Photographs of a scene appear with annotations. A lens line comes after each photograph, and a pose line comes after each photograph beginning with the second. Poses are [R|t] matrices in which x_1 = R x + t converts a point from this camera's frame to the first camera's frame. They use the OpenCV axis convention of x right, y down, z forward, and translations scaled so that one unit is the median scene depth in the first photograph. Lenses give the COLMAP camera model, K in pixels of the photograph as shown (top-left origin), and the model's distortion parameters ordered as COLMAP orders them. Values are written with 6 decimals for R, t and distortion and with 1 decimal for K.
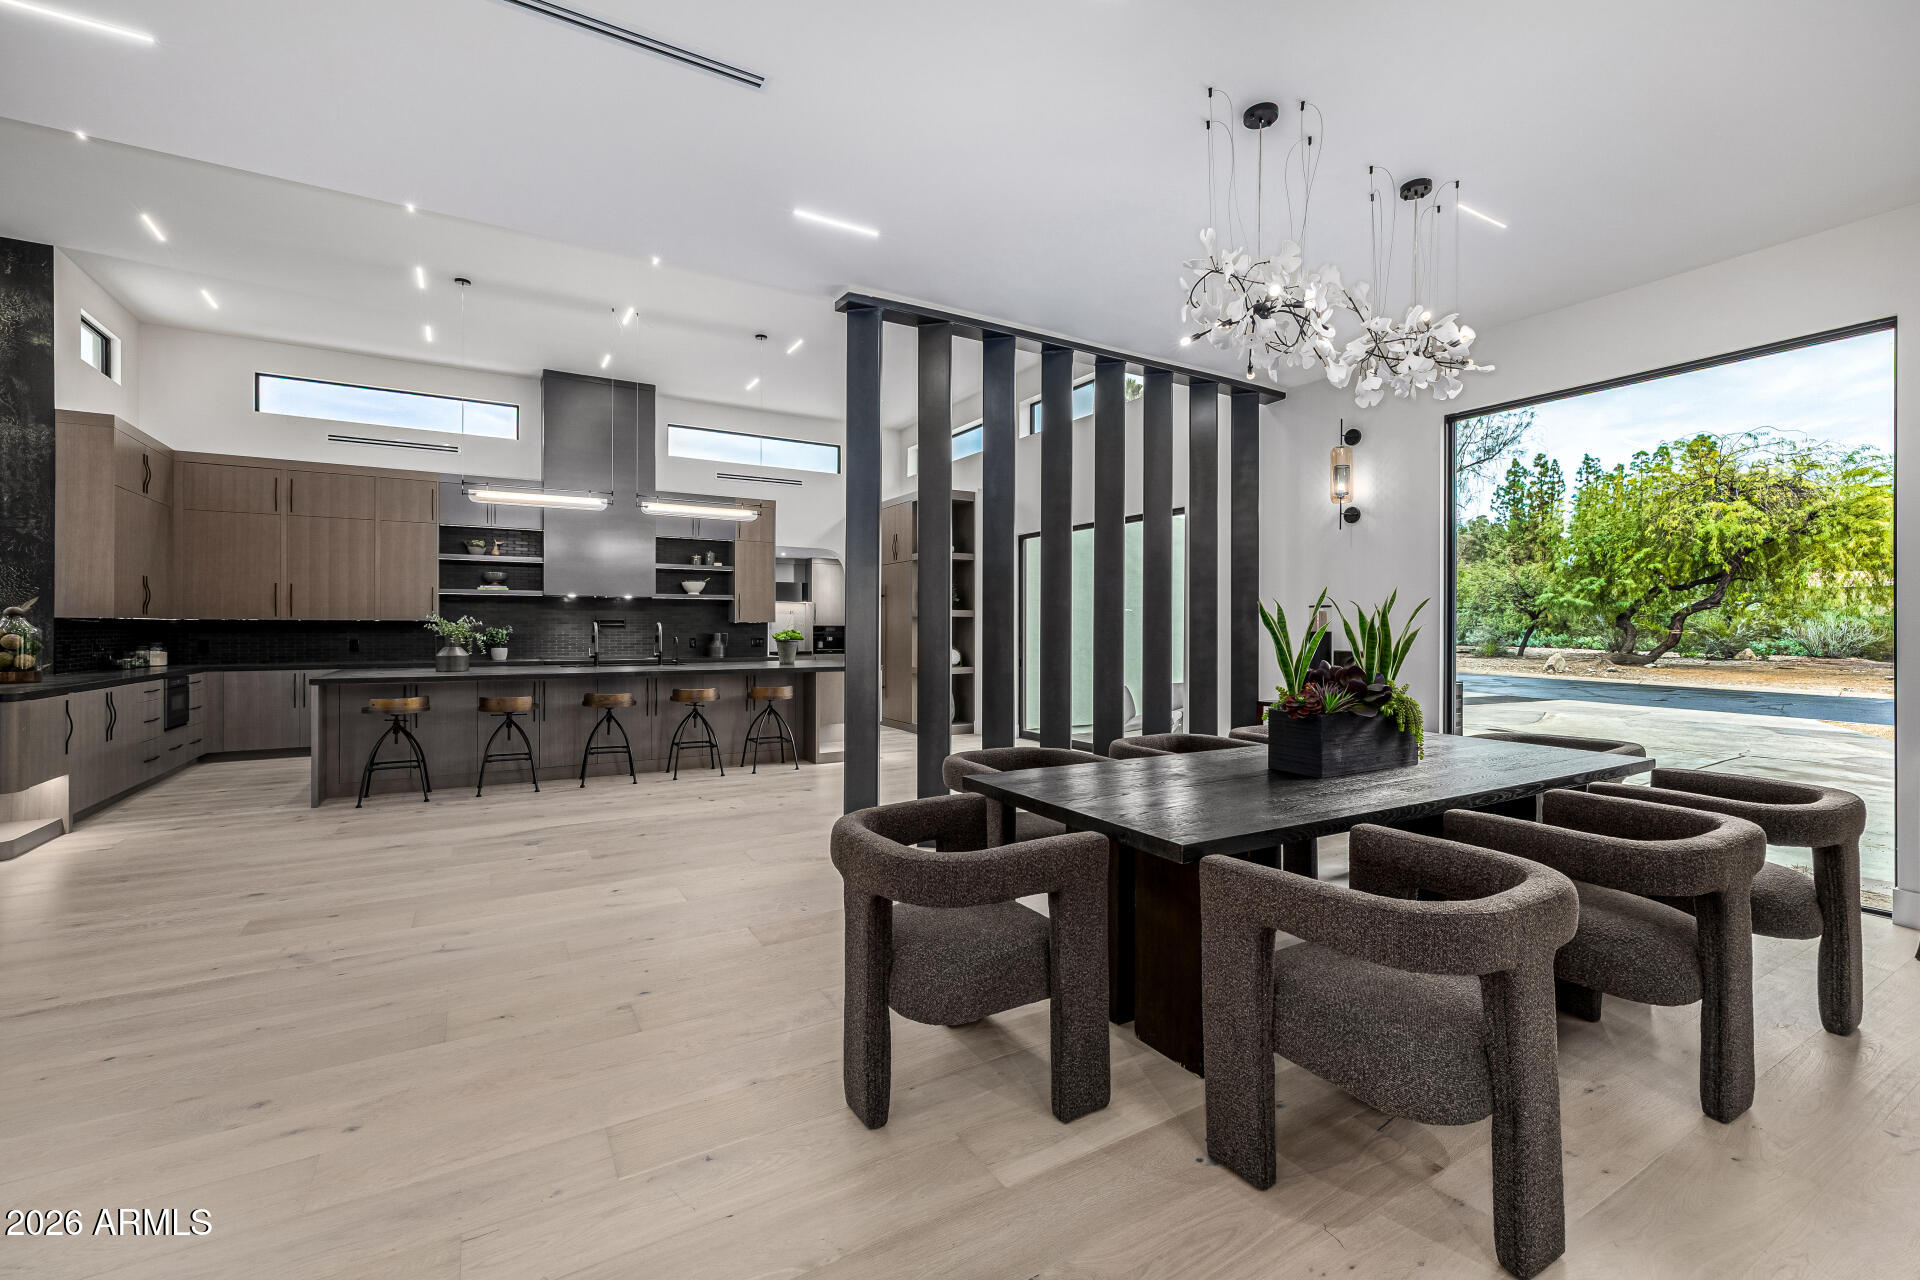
lens RADIAL K [[806.3, 0, 953.0], [0, 806.3, 634.6], [0, 0, 1]] dist [-0.000912, -0.000165]
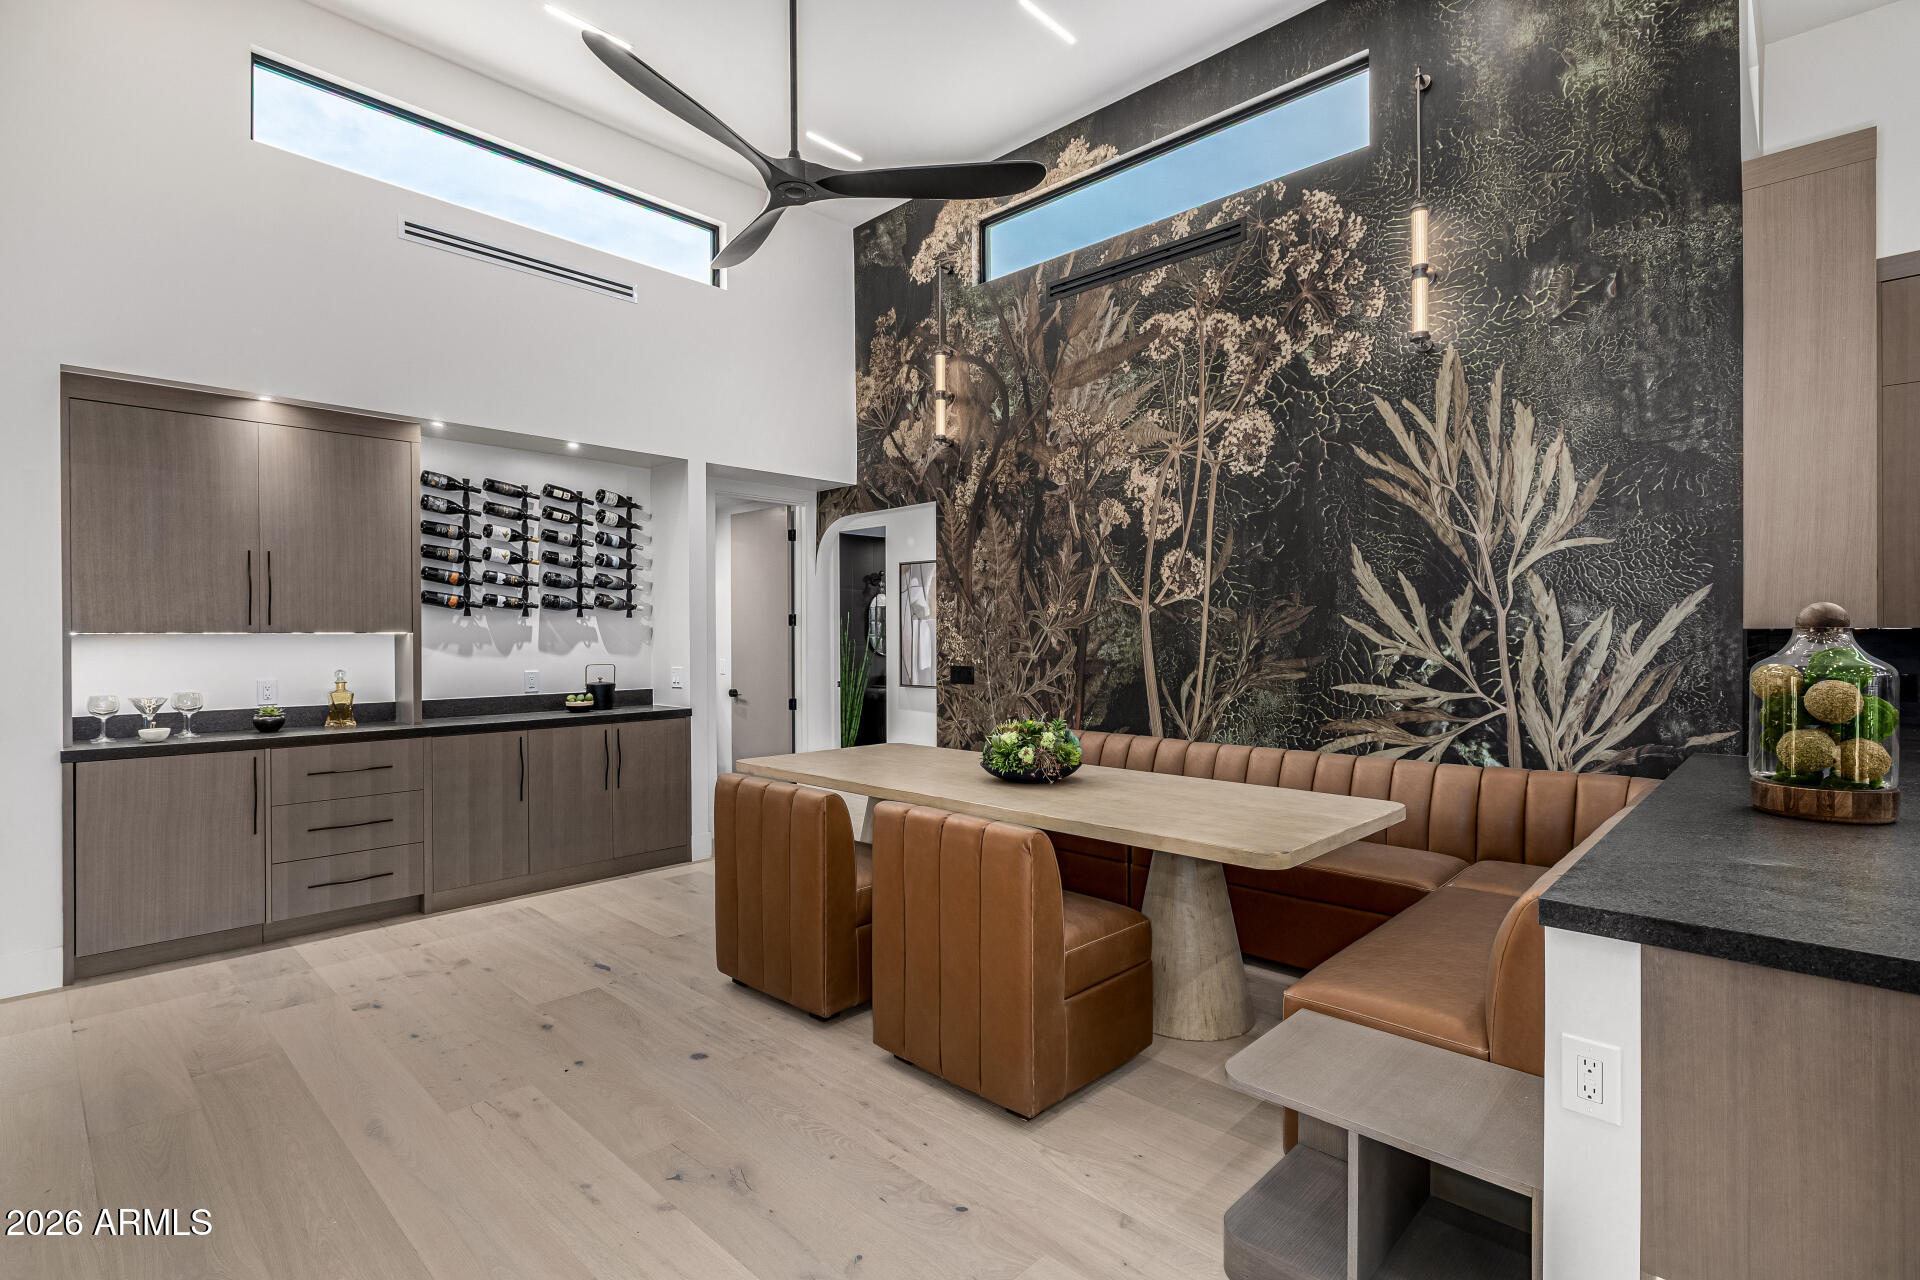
lens RADIAL K [[906.3, 0, 950.0], [0, 906.3, 634.2], [0, 0, 1]] dist [-0.002571, 0.000230]
pose [[0.278573, -0.003065, -0.960410, -0.516769], [-0.000875, 0.999994, -0.003445, -0.011262], [0.960415, 0.001800, 0.278568, 0.299162]]
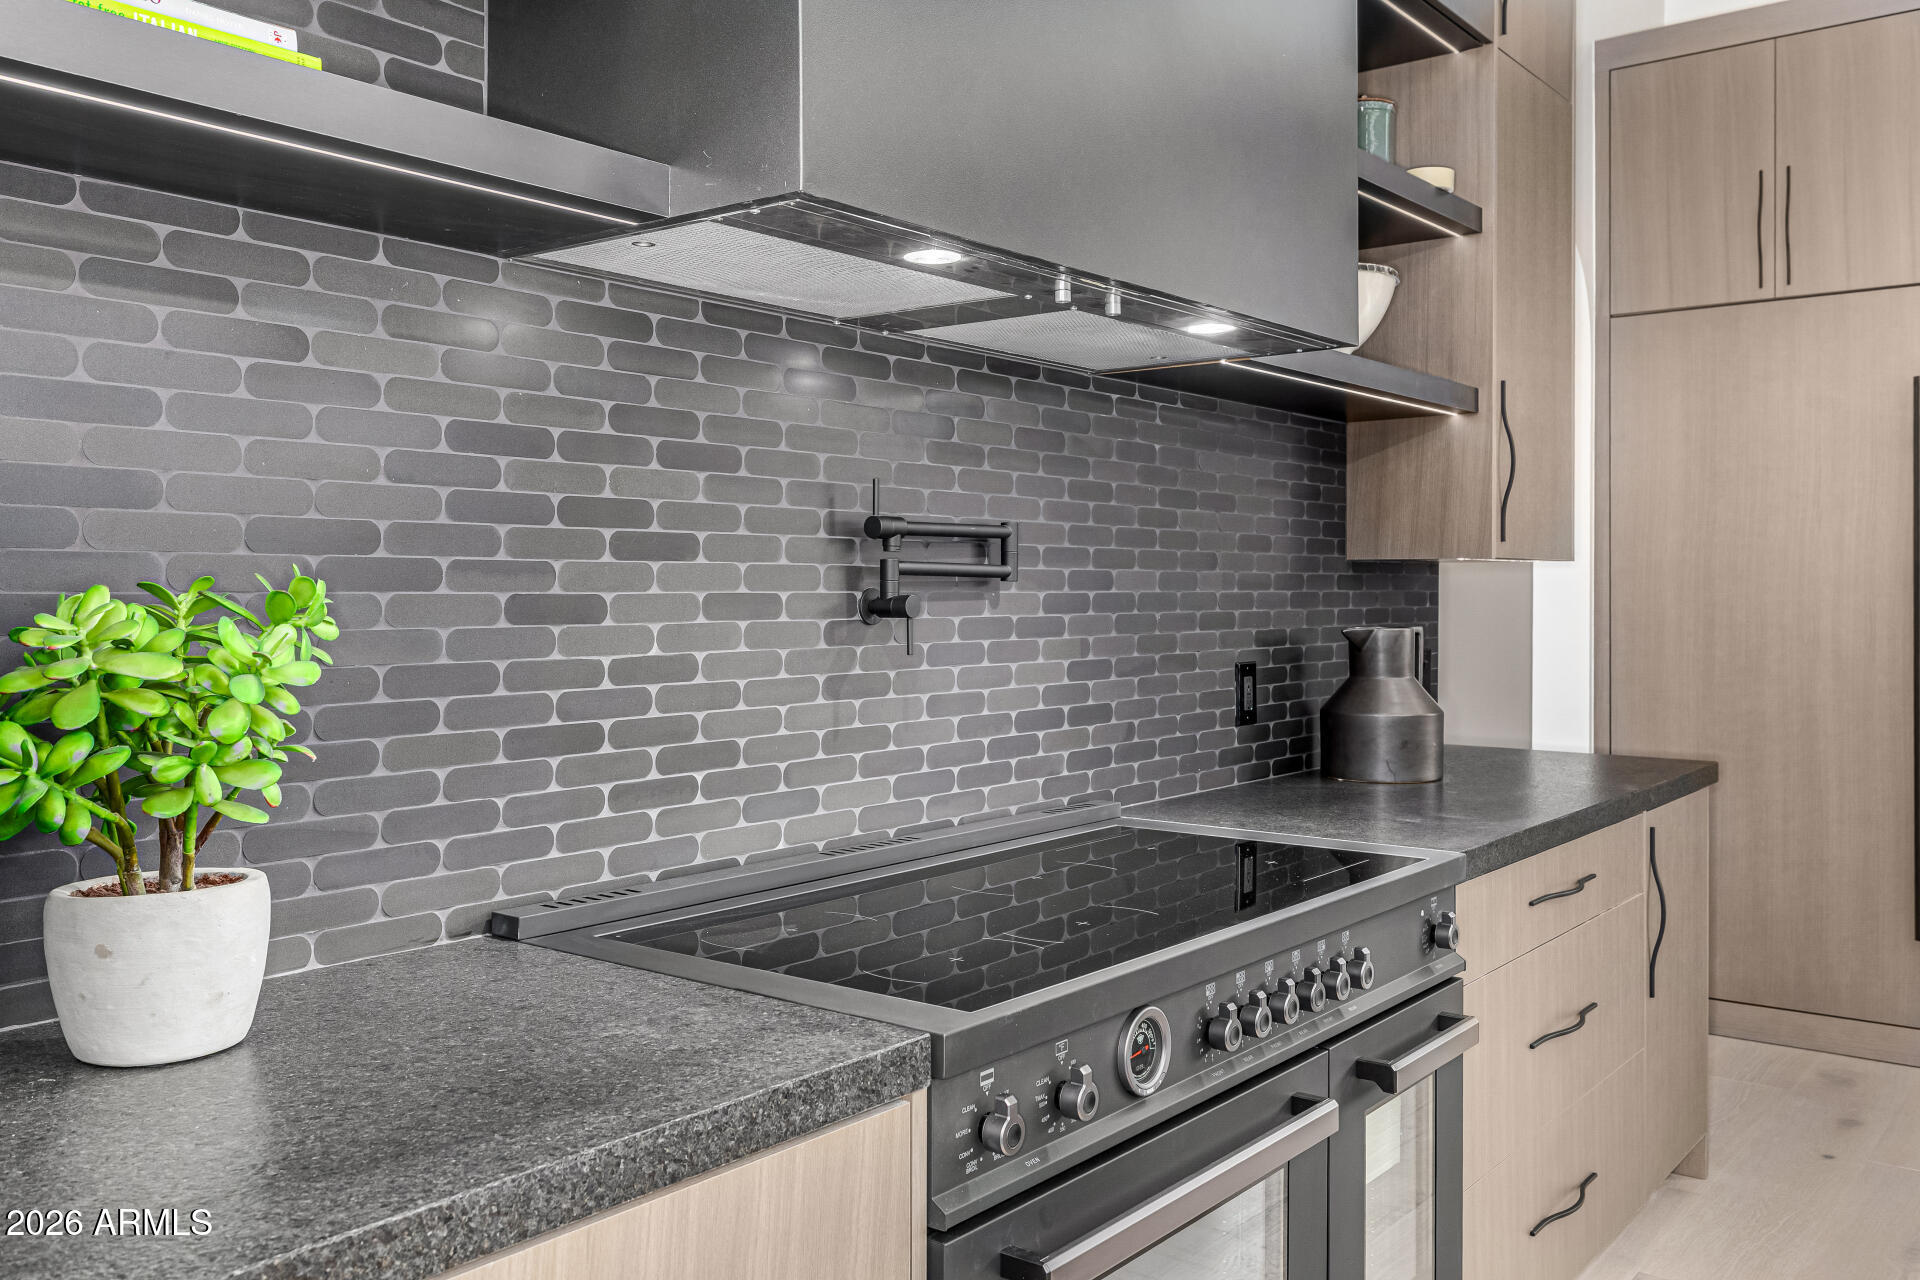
lens RADIAL K [[1605.3, 0, 959.1], [0, 1605.3, 592.7], [0, 0, 1]] dist [0.002243, -0.000117]
pose [[0.927176, -0.003558, 0.374610, -0.553647], [0.006528, 0.999957, -0.006659, -0.007714], [-0.374570, 0.008619, 0.927159, 0.845641]]
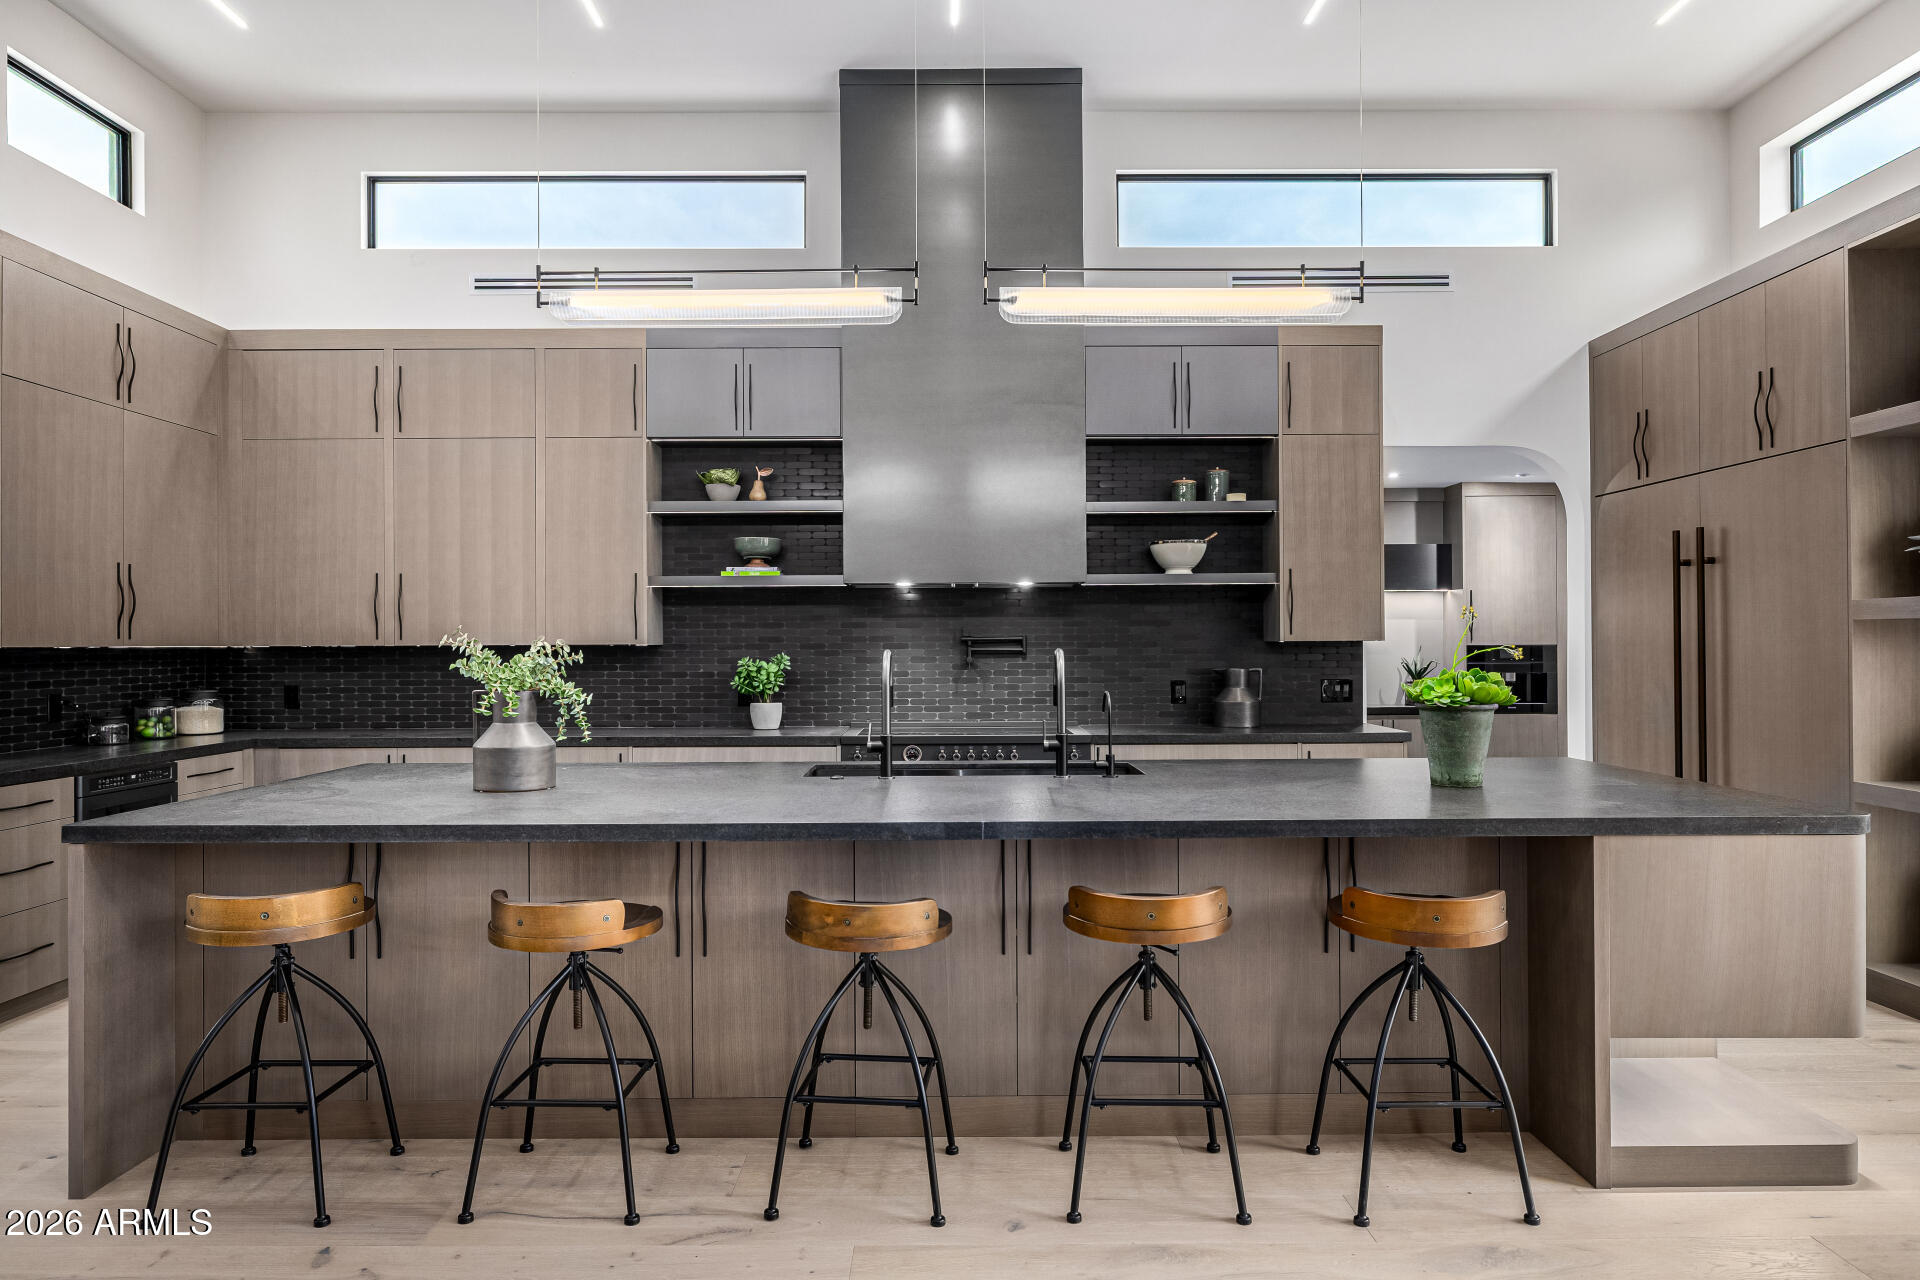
lens RADIAL K [[1208.3, 0, 959.3], [0, 1208.3, 629.9], [0, 0, 1]] dist [-0.002922, -0.001824]
pose [[0.867211, -0.010940, -0.497820, -0.127054], [0.003120, 0.999858, -0.016538, -0.013088], [0.497931, 0.012789, 0.867122, 0.463329]]
